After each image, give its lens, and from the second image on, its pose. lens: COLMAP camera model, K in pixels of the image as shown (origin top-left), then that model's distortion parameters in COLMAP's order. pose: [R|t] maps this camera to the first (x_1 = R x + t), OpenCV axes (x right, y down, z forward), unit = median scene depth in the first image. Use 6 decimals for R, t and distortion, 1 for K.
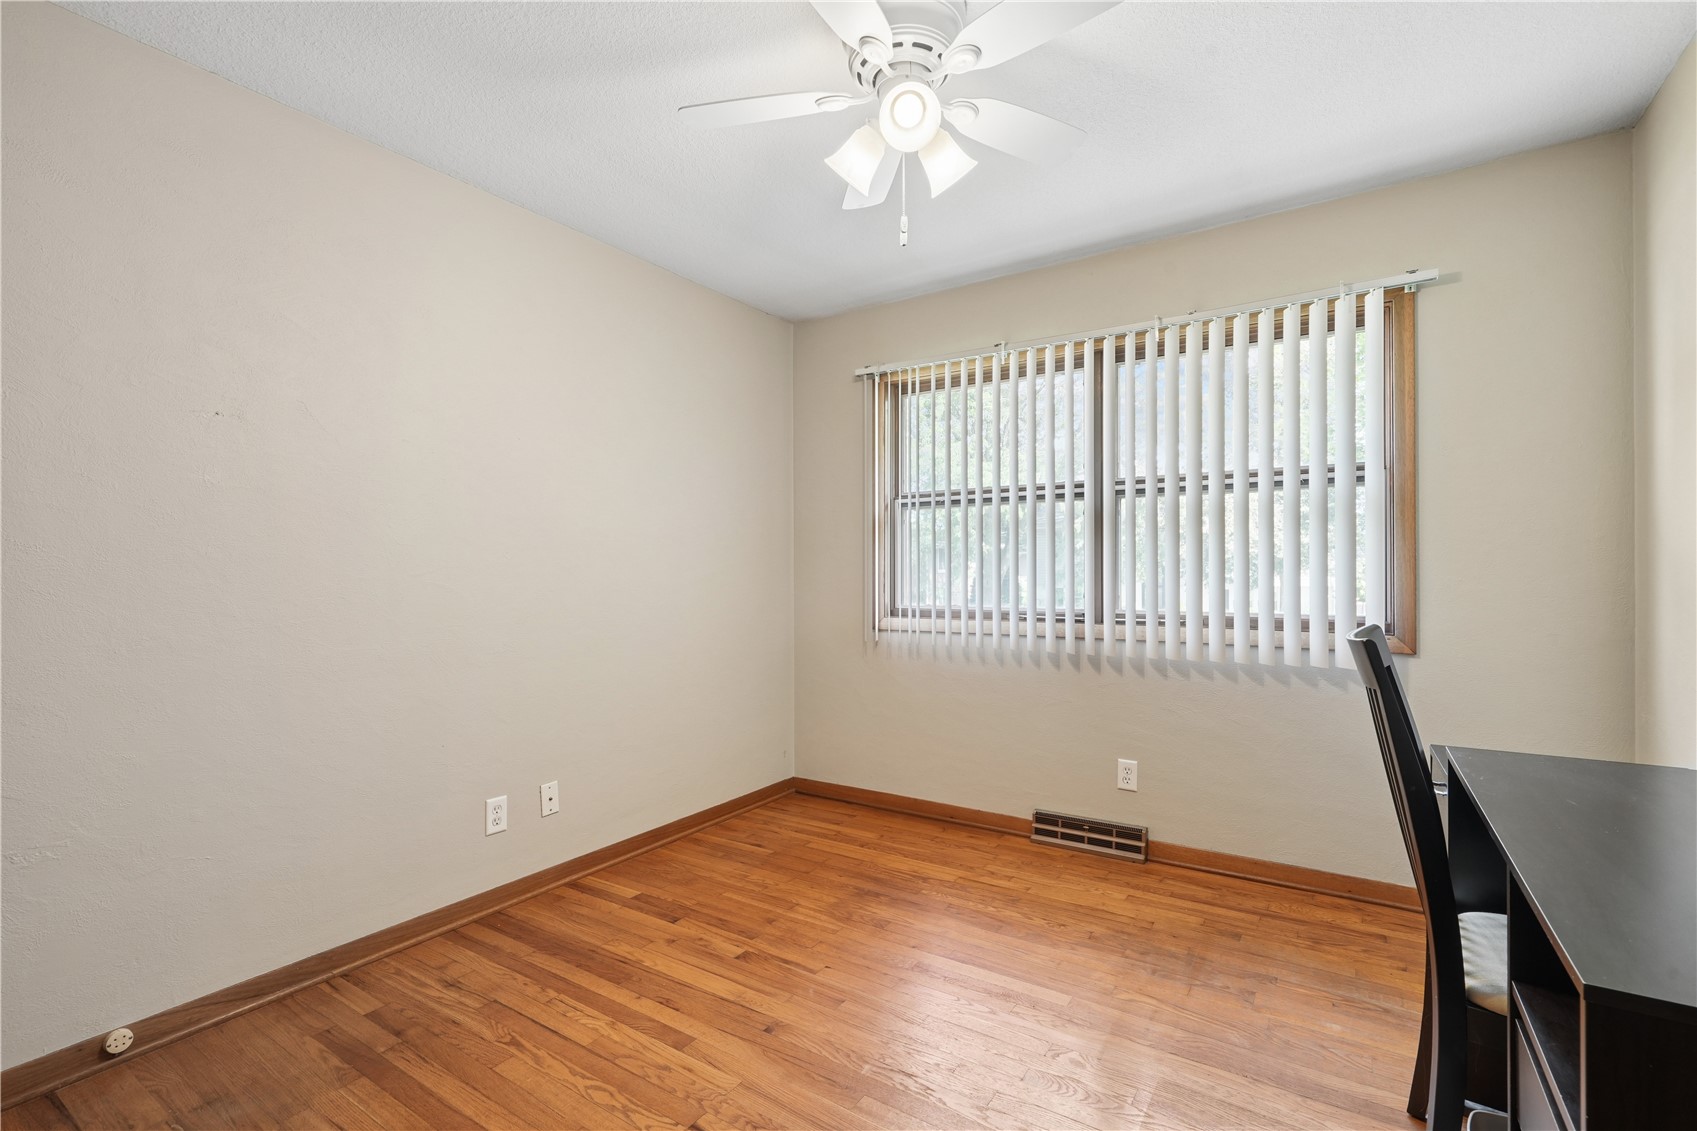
lens RADIAL K [[769.6, 0, 840.2], [0, 769.6, 574.8], [0, 0, 1]] dist [0.002003, 0.000446]
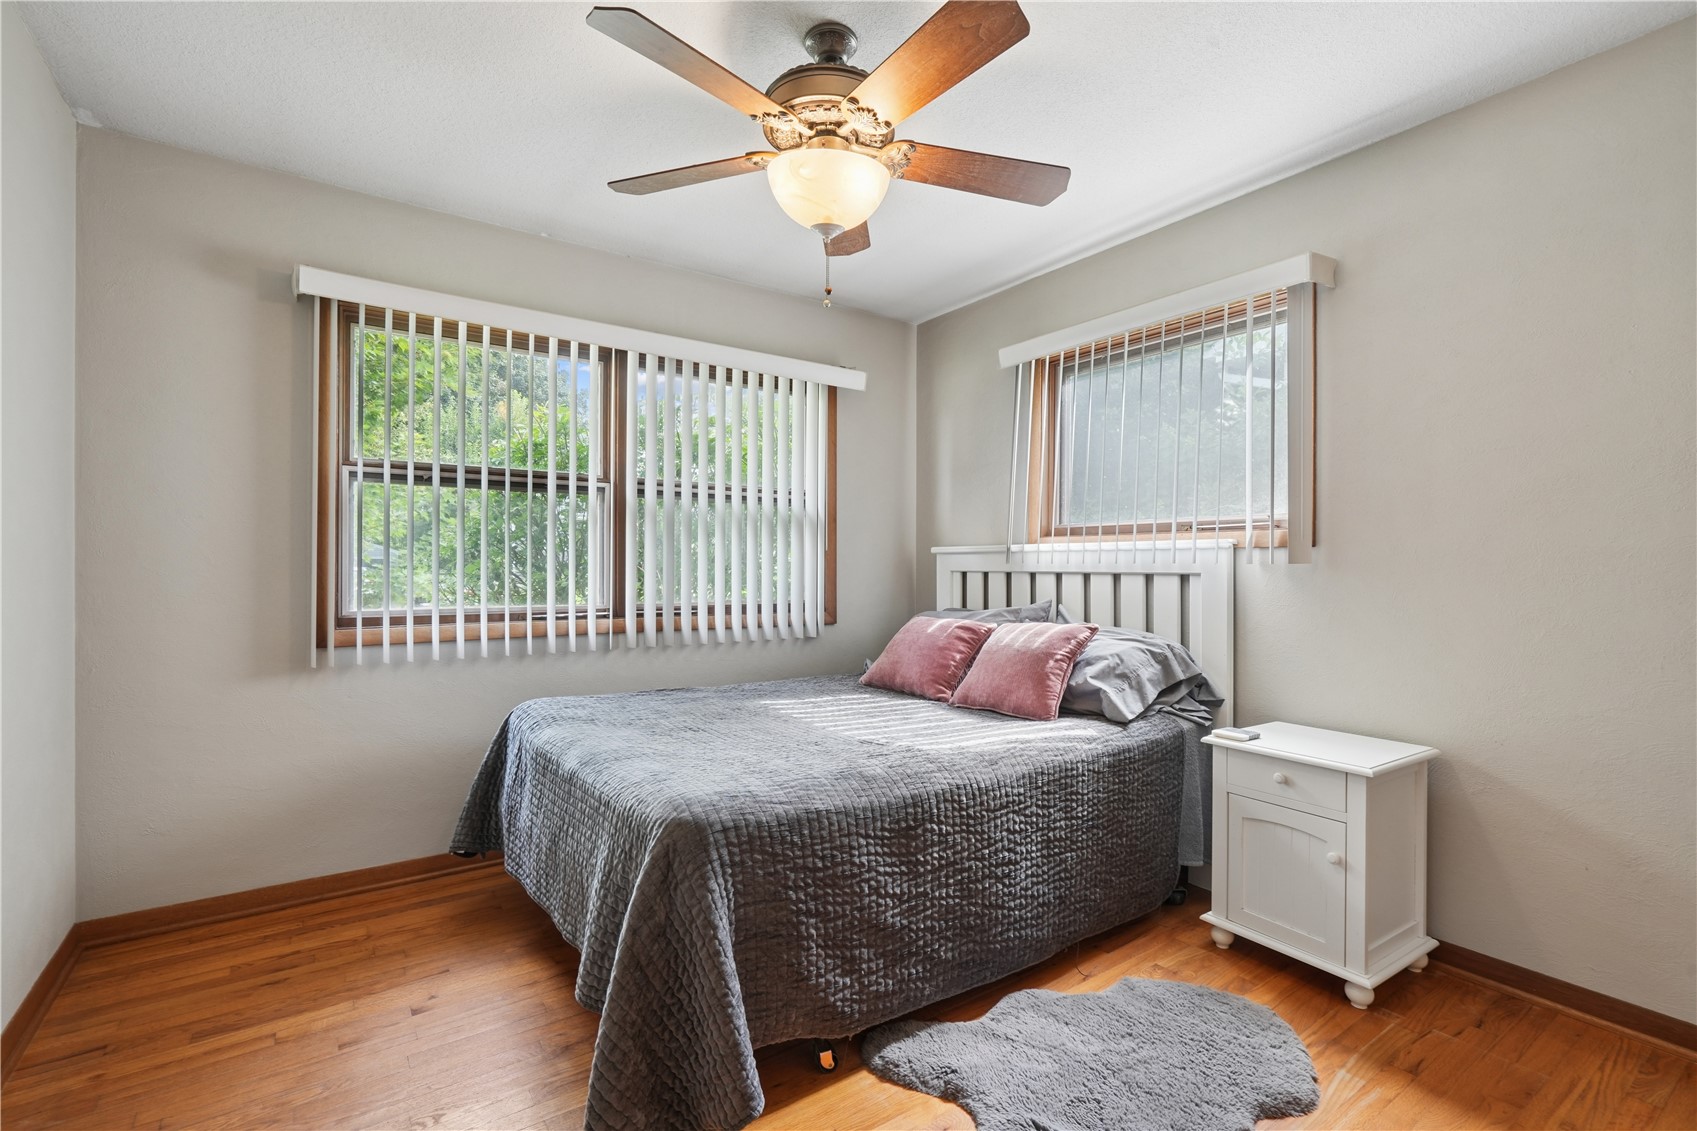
lens RADIAL K [[769.6, 0, 840.2], [0, 769.6, 574.8], [0, 0, 1]] dist [0.002003, 0.000446]
pose [[0.372816, -0.004936, 0.927892, -0.440122], [-0.003602, 0.999971, 0.006766, -0.001428], [-0.927898, -0.005864, 0.372787, 0.303092]]
